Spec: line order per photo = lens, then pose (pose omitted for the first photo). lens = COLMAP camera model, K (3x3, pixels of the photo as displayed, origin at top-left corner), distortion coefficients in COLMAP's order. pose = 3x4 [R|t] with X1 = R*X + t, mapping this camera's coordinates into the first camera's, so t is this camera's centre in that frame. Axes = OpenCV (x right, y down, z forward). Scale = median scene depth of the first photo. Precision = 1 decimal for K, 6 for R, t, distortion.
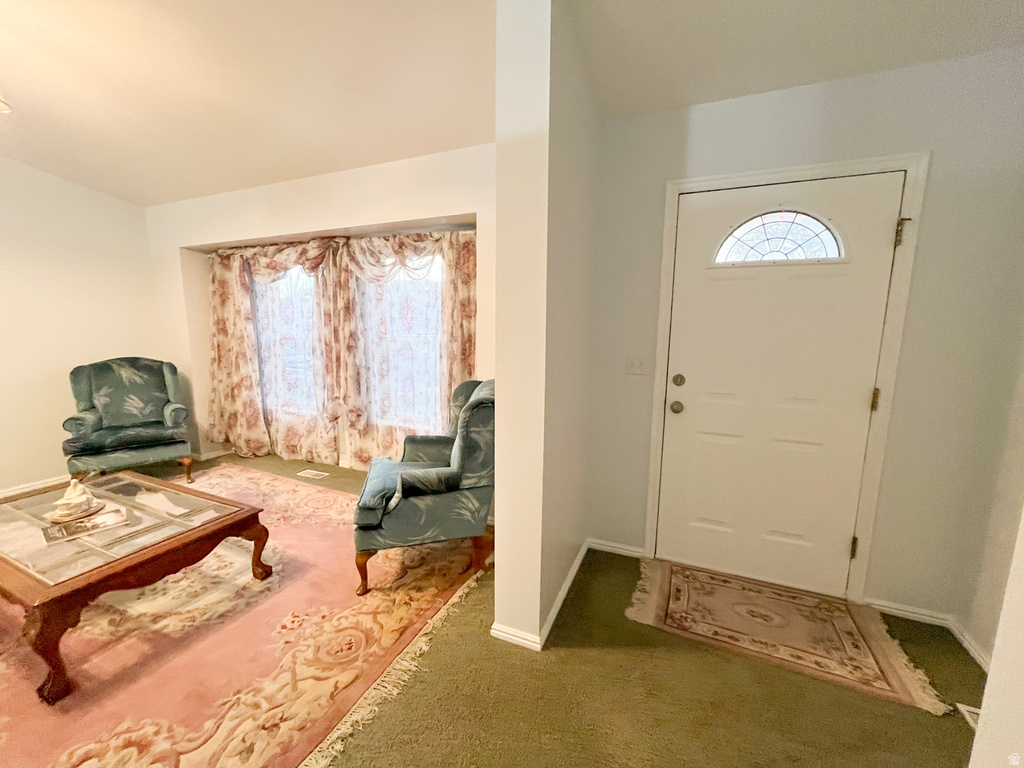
lens RADIAL K [[405.1, 0, 512.7], [0, 405.1, 384.5], [0, 0, 1]] dist [-0.003521, 0.001031]
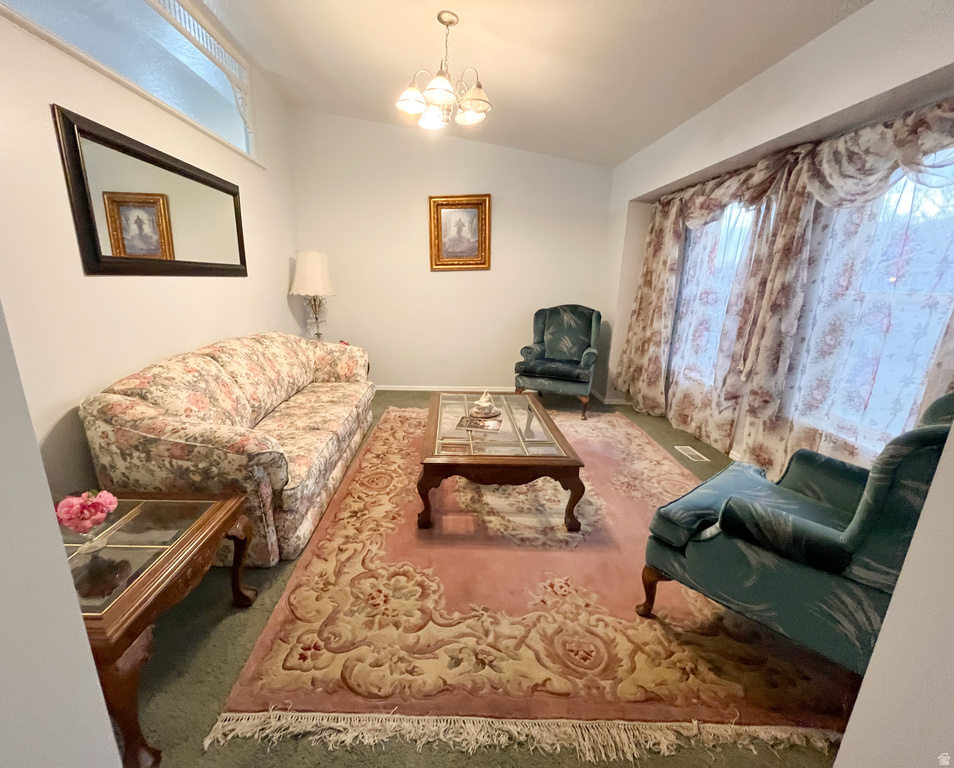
lens RADIAL K [[414.9, 0, 444.3], [0, 414.9, 385.4], [0, 0, 1]] dist [0.002269, 0.000240]
pose [[0.388519, 0.227138, -0.893007, 0.071624], [-0.138710, 0.972515, 0.187013, -0.013555], [0.910940, 0.051211, 0.409347, 0.195085]]
